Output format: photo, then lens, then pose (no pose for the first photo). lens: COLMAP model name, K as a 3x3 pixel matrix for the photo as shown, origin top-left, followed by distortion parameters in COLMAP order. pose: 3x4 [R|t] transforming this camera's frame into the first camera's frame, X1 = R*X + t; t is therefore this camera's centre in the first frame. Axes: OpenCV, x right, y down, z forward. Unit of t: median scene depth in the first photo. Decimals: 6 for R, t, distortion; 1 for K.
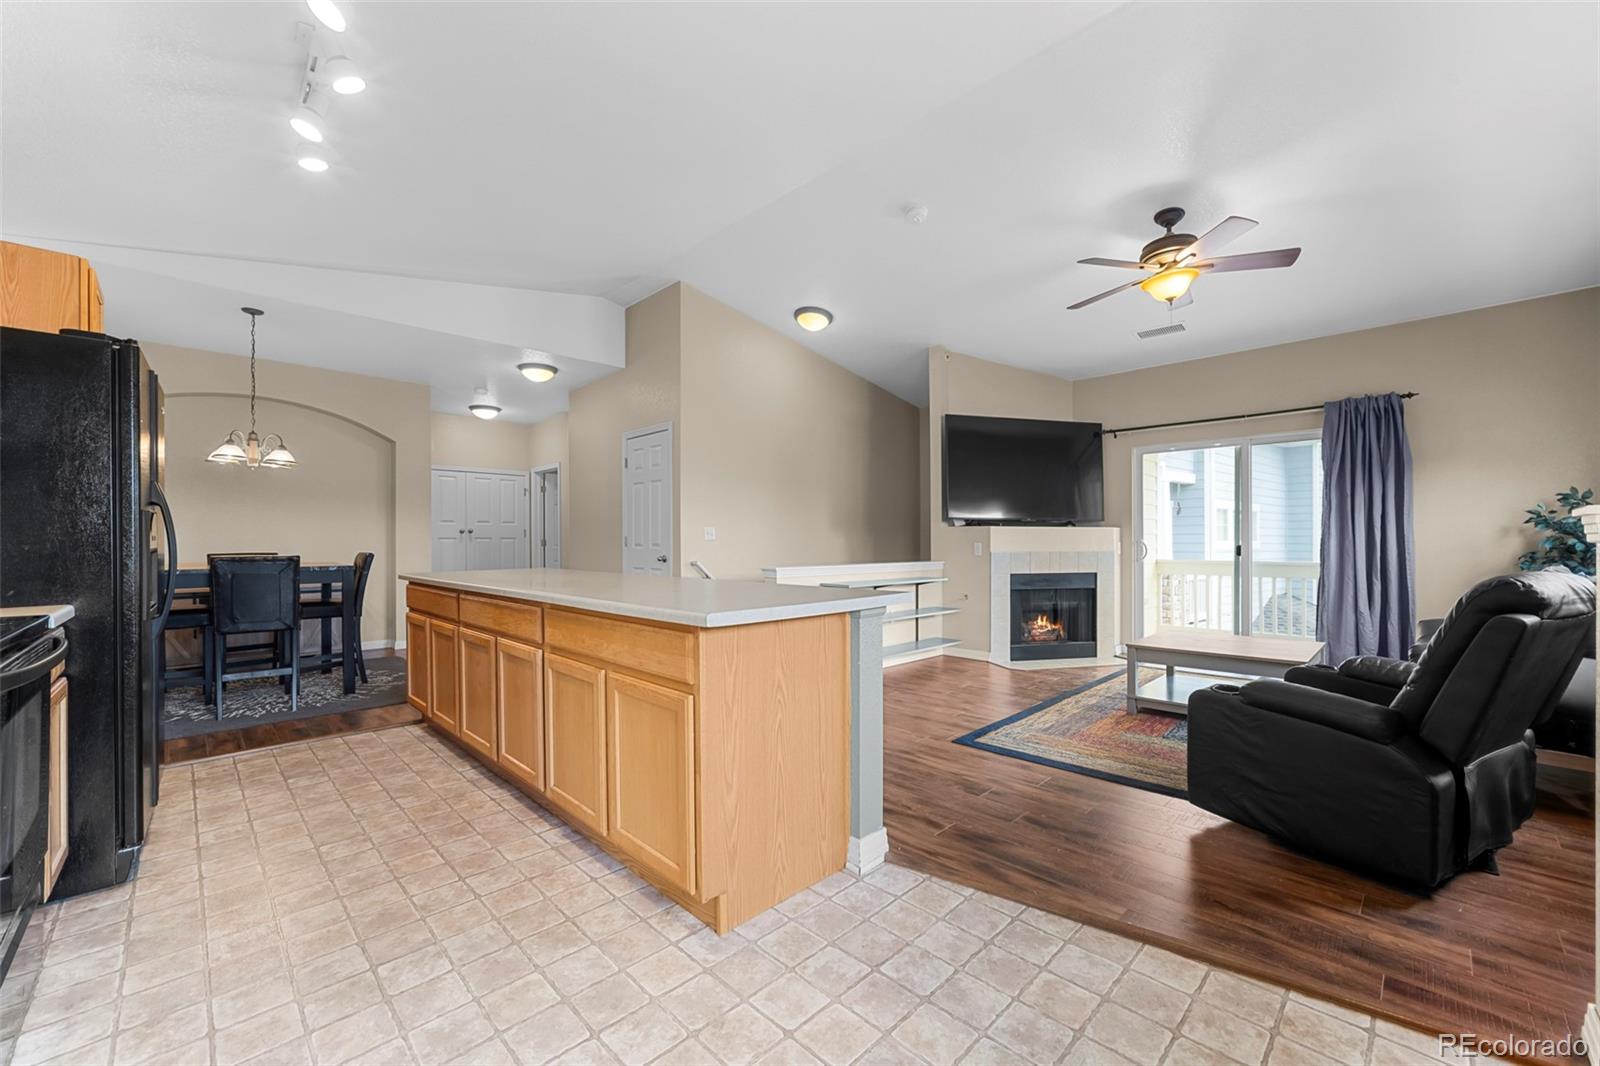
lens RADIAL K [[631.4, 0, 778.5], [0, 631.4, 544.3], [0, 0, 1]] dist [-0.011180, 0.004157]
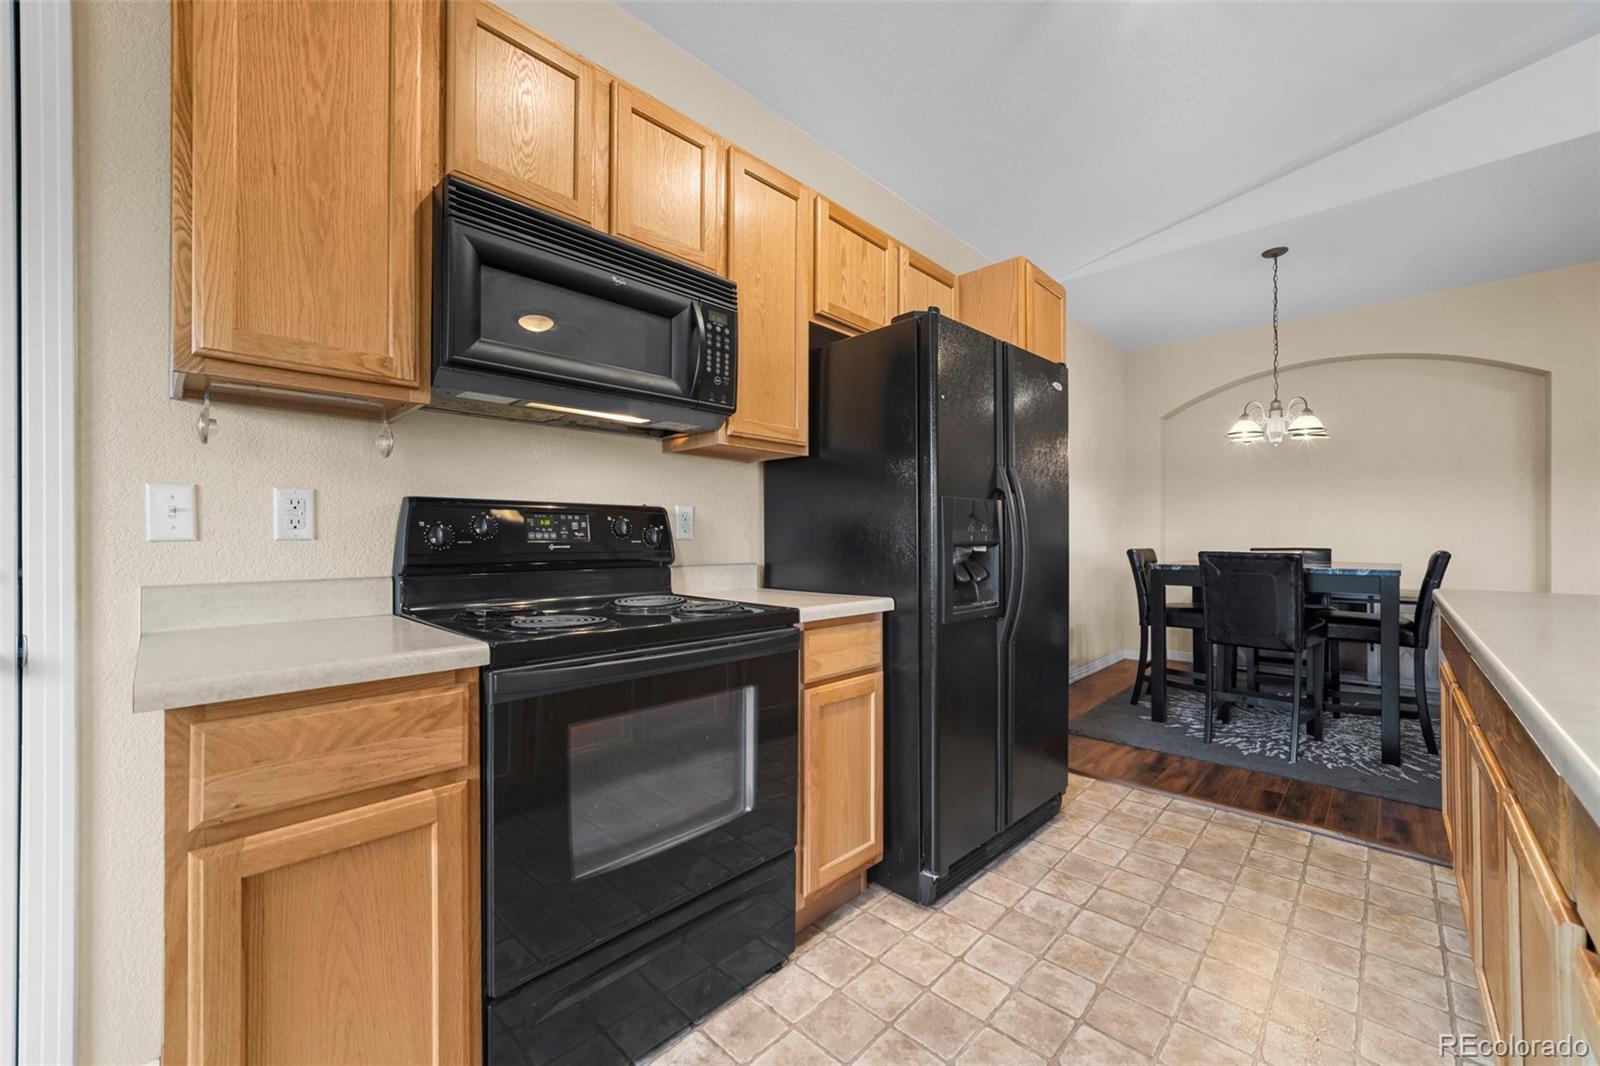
lens RADIAL K [[631.4, 0, 813.4], [0, 631.4, 531.8], [0, 0, 1]] dist [-0.011180, 0.004157]
pose [[0.065763, -0.004688, -0.997824, -0.095612], [-0.003850, 0.999980, -0.004952, -0.001209], [0.997828, 0.004168, 0.065744, 0.529480]]
